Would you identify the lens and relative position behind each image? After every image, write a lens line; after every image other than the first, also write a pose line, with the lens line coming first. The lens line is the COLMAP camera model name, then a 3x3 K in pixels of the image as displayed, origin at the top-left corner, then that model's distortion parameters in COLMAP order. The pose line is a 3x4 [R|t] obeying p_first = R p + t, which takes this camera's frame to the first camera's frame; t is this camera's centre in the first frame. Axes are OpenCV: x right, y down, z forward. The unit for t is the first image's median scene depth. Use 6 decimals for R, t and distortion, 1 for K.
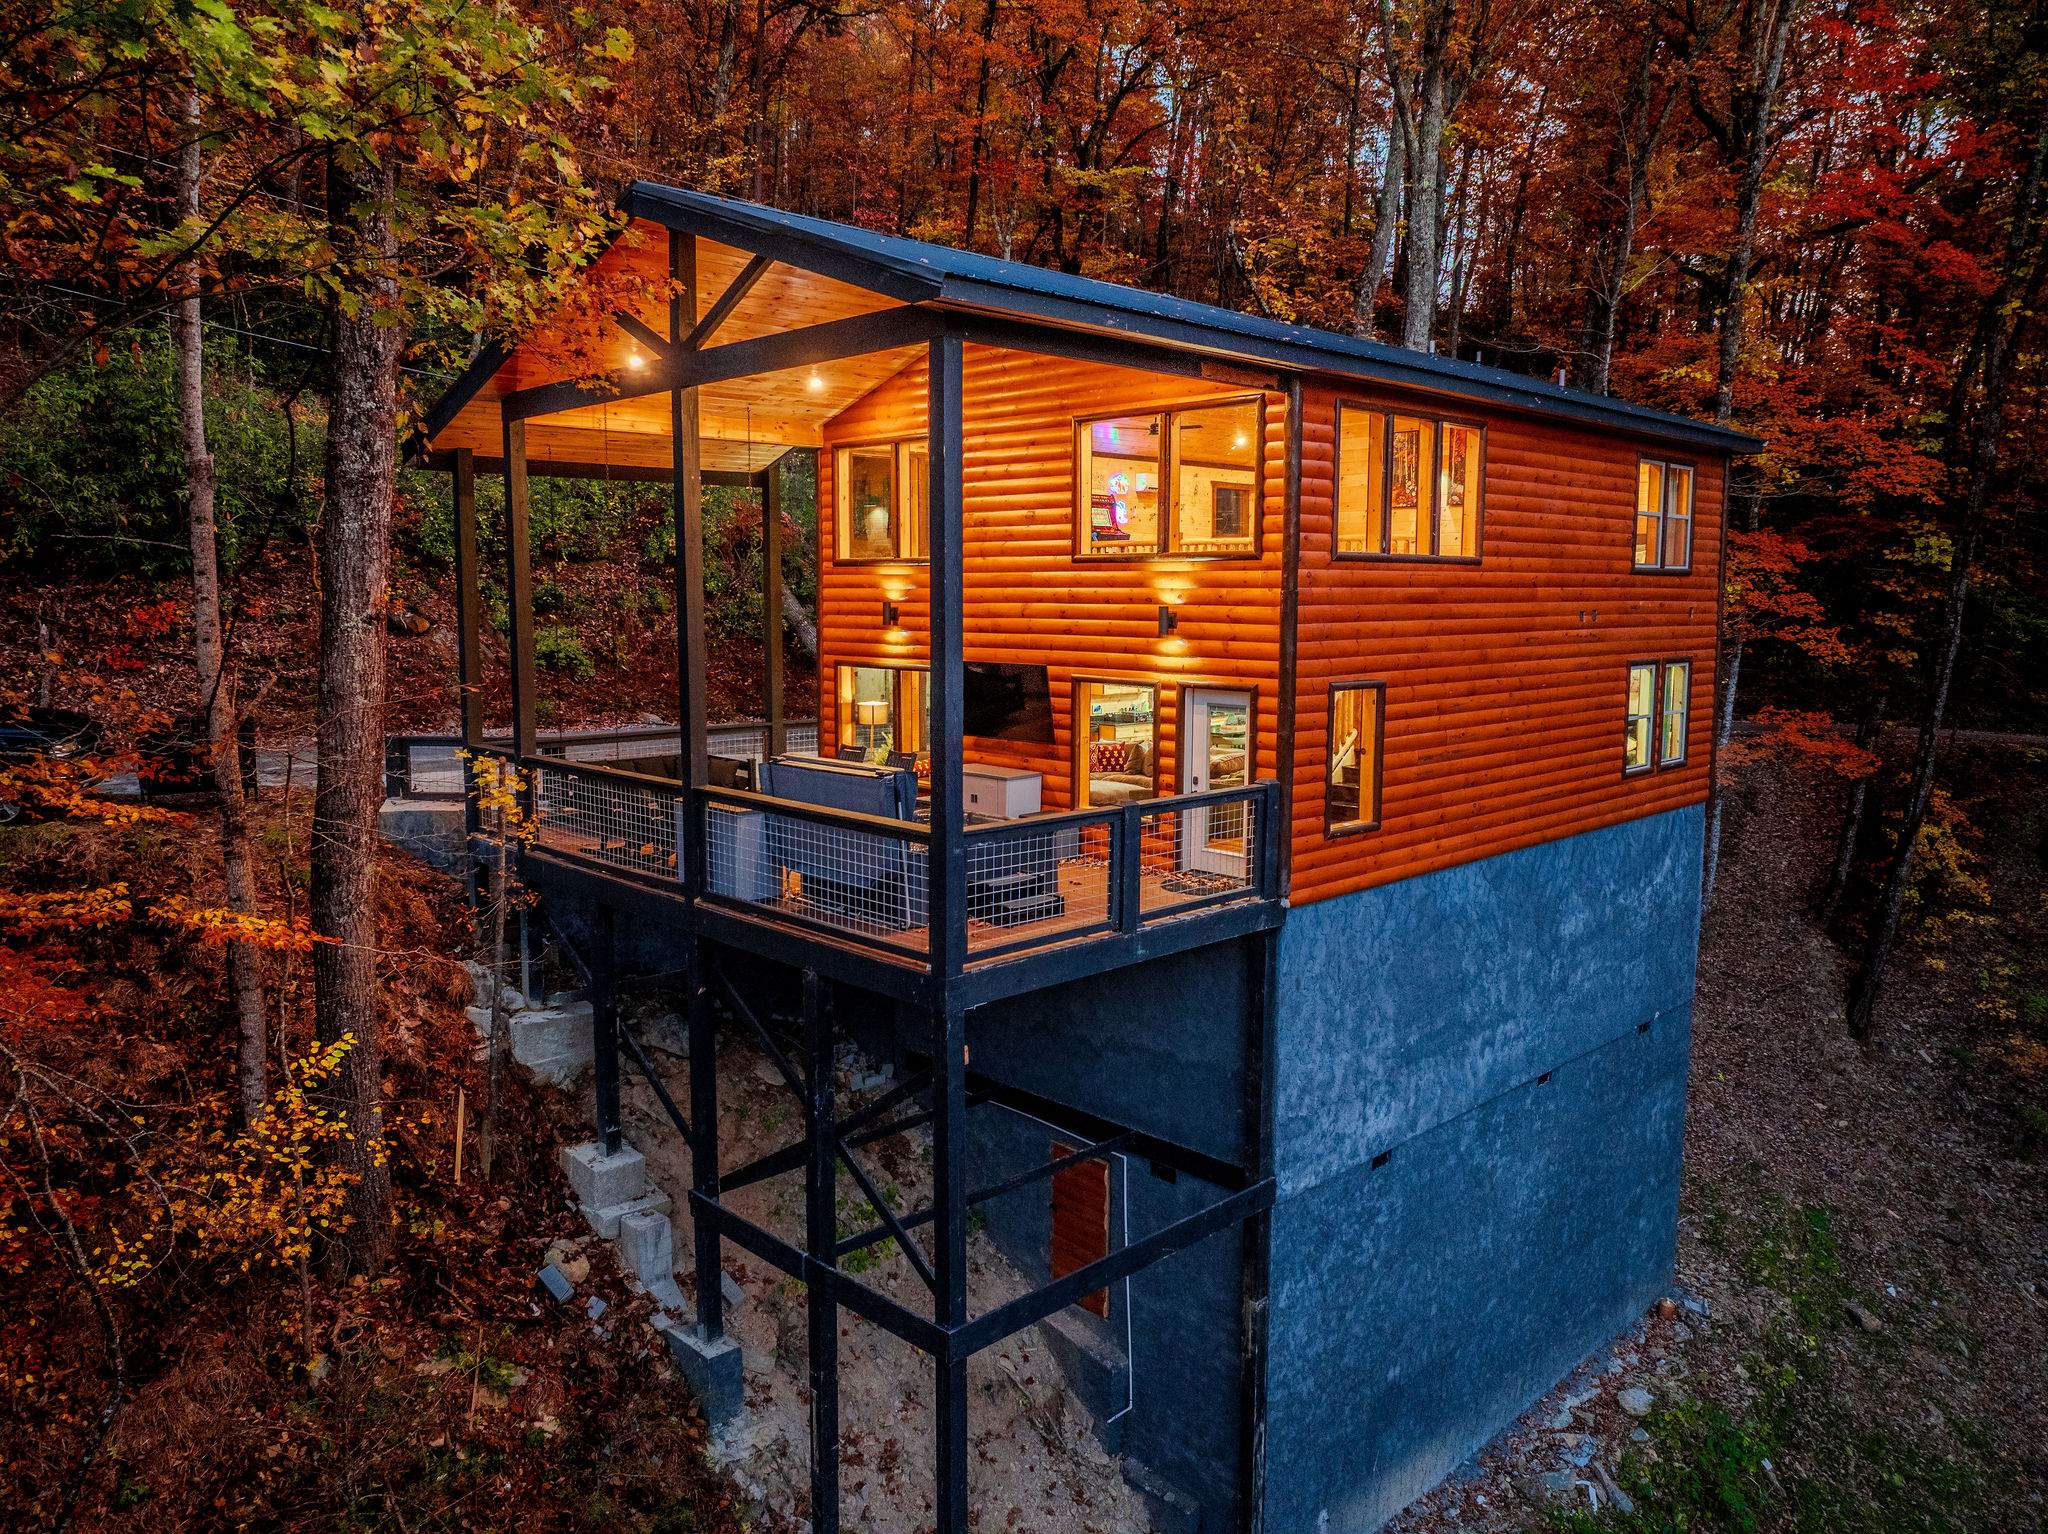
lens RADIAL K [[1440.3, 0, 1036.9], [0, 1440.3, 754.2], [0, 0, 1]] dist [-0.037539, 0.004679]
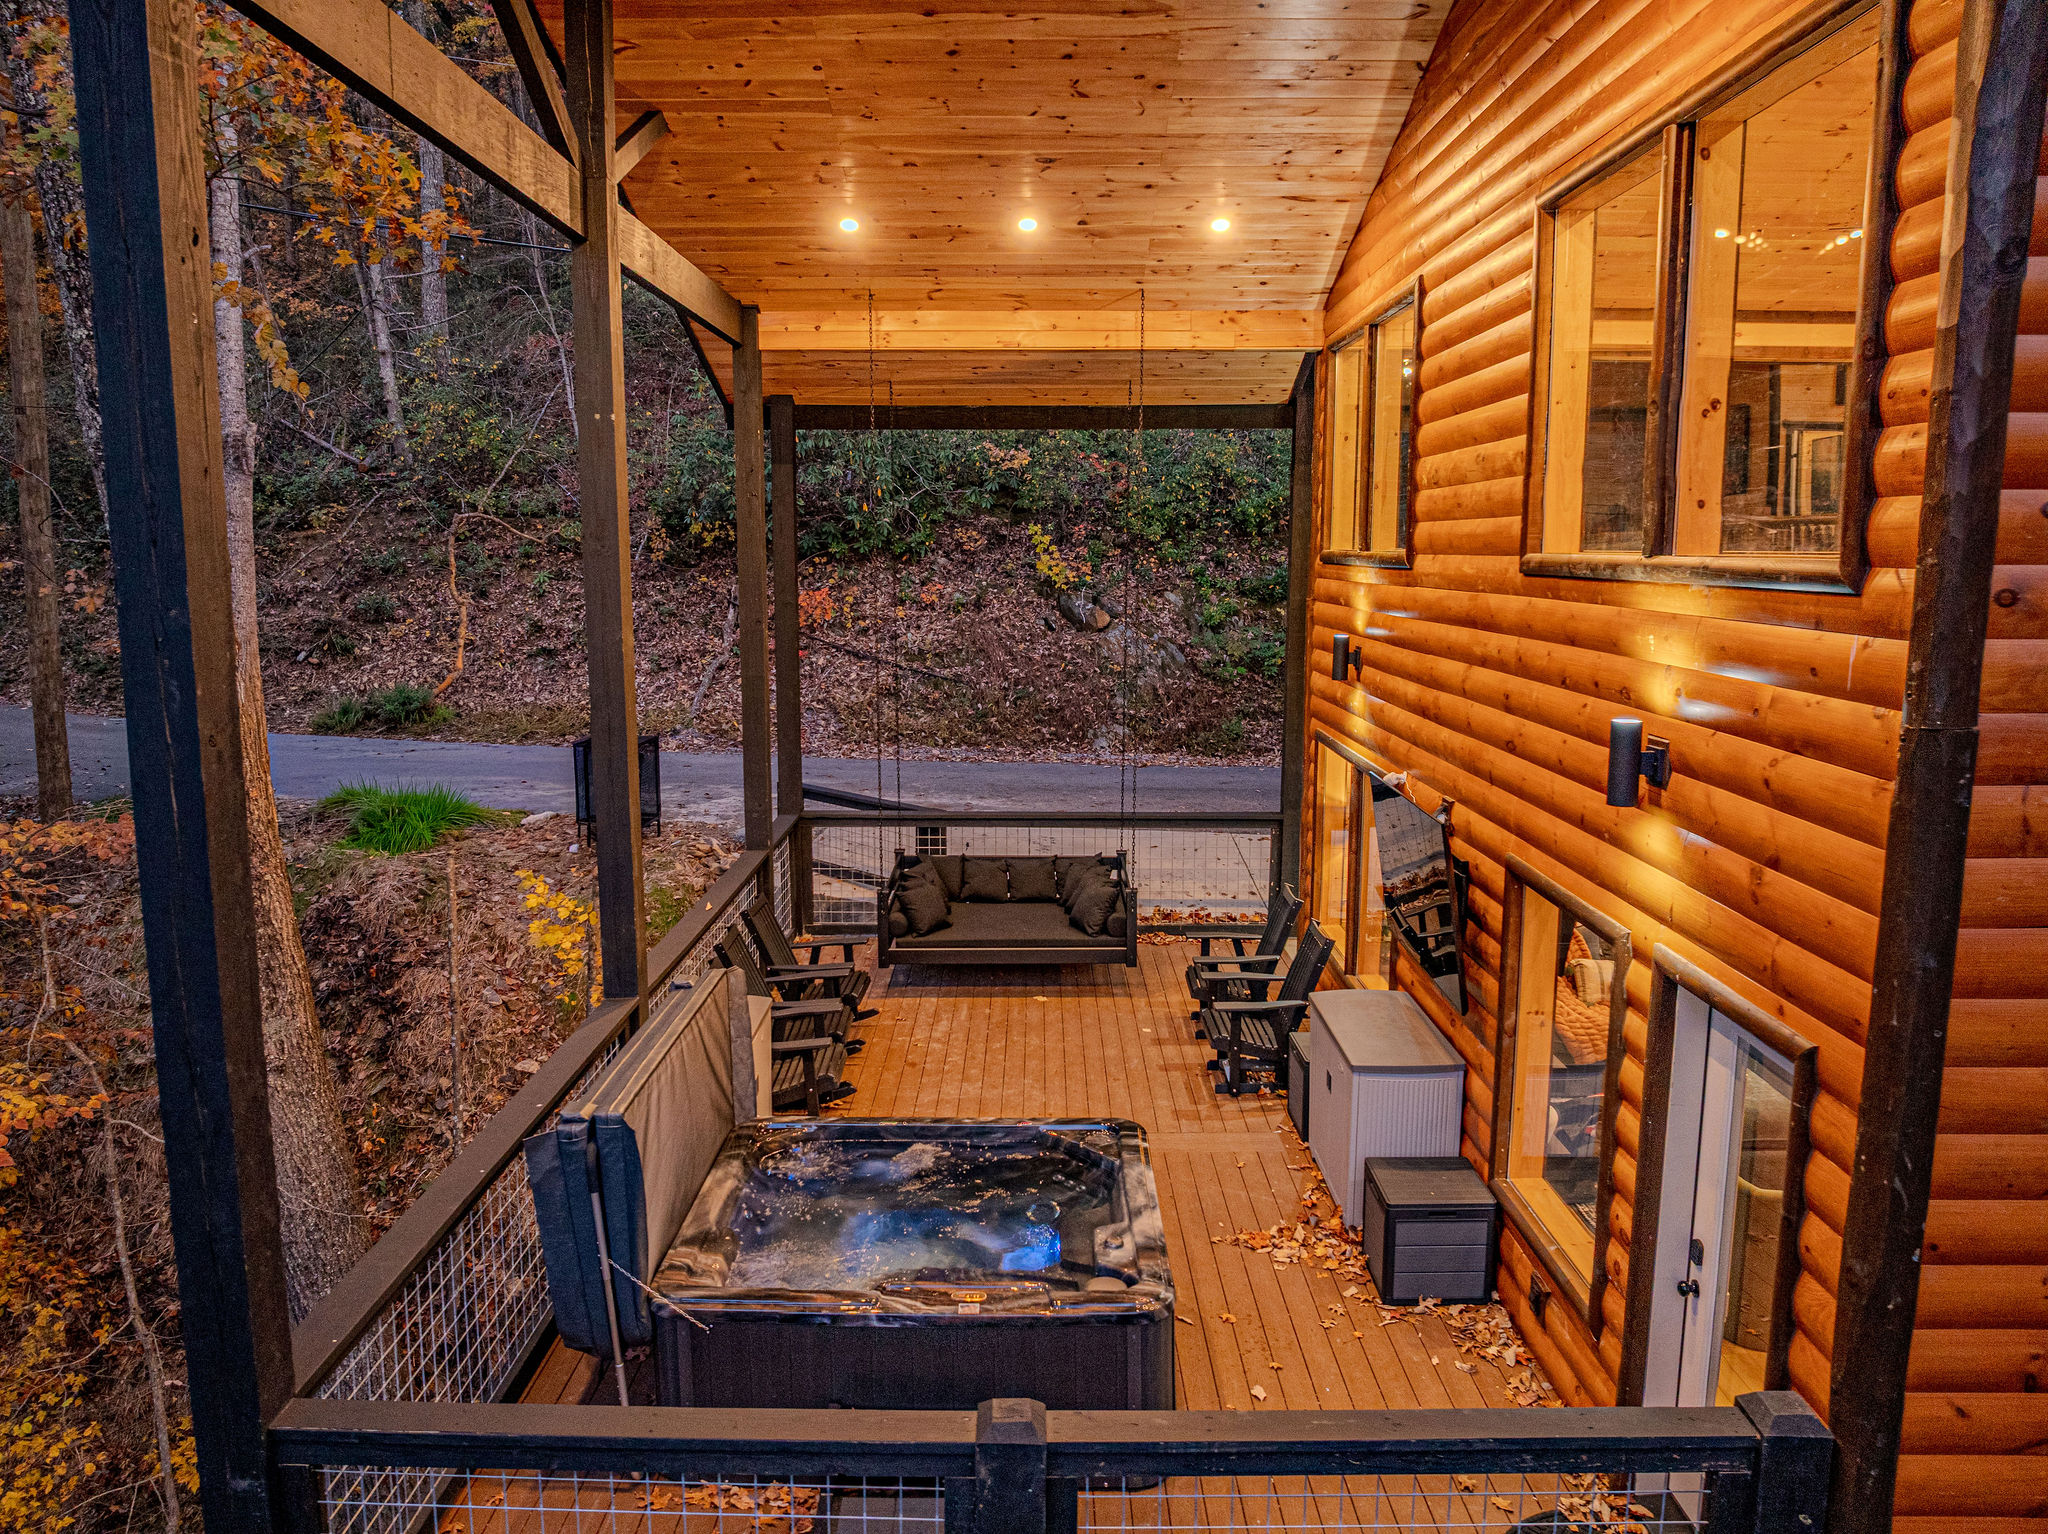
lens RADIAL K [[1440.3, 0, 1036.9], [0, 1440.3, 754.2], [0, 0, 1]] dist [-0.037539, 0.004679]
pose [[0.723909, 0.097680, -0.682945, 0.201566], [-0.080985, 0.995113, 0.056486, -0.095926], [0.685126, 0.014418, 0.728282, 0.625929]]
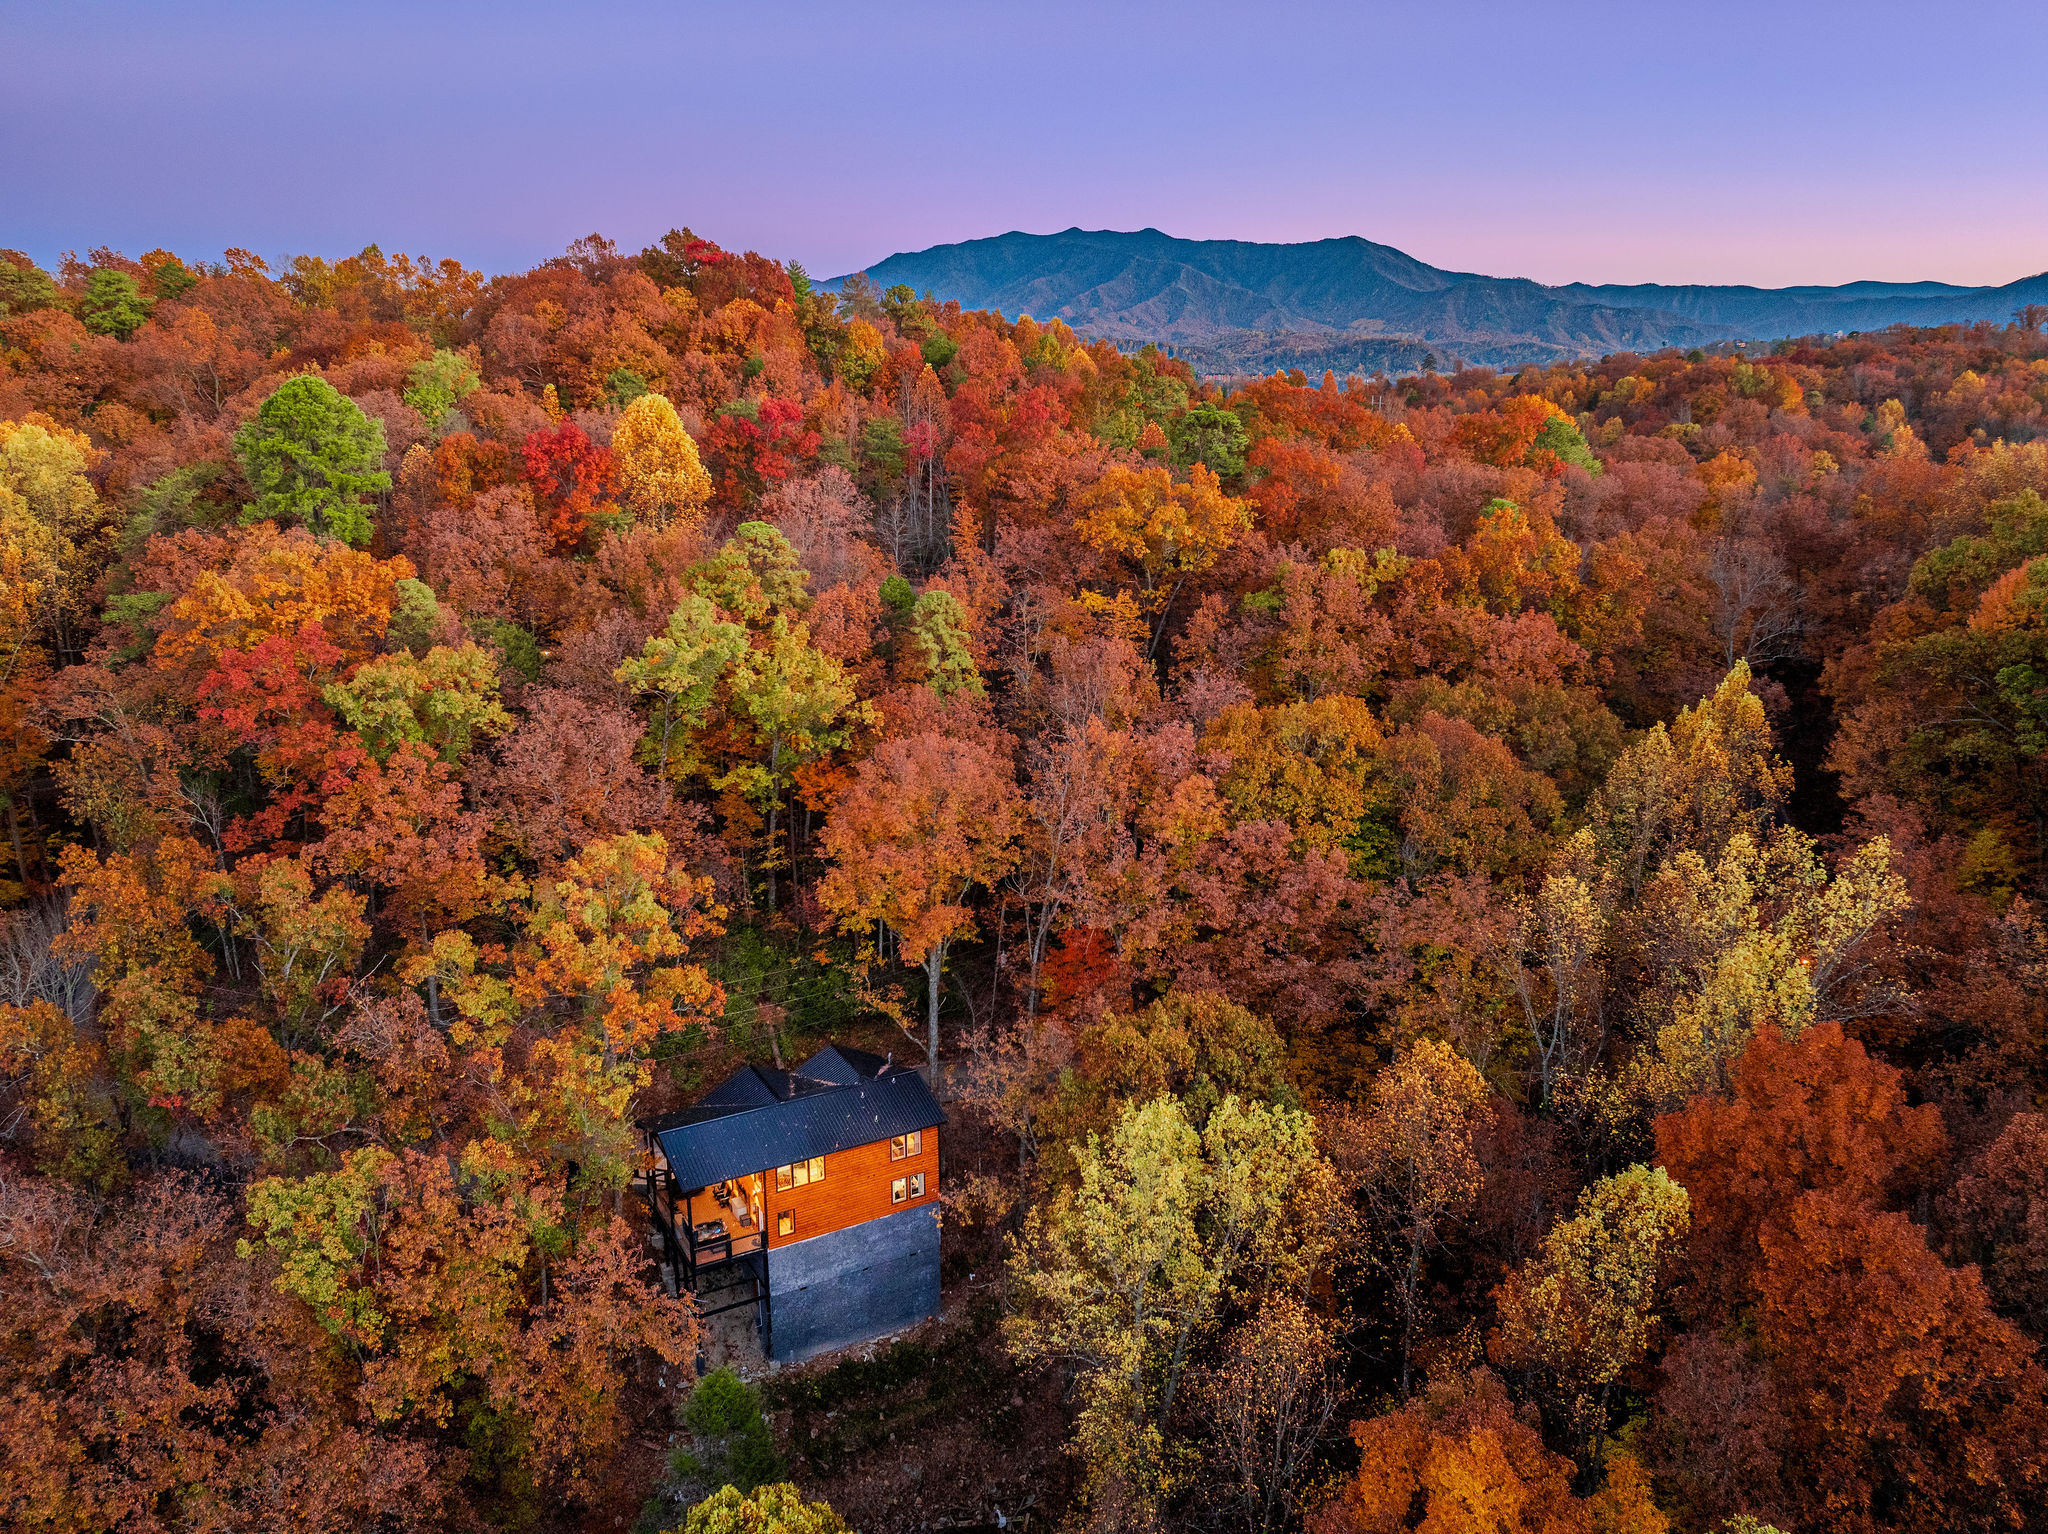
lens RADIAL K [[1440.3, 0, 1036.9], [0, 1440.3, 754.2], [0, 0, 1]] dist [-0.037539, 0.004679]
pose [[0.969681, 0.062073, -0.236358, 2.190933], [-0.032269, 0.991257, 0.127941, -2.351009], [0.242233, -0.116435, 0.963206, -3.603674]]
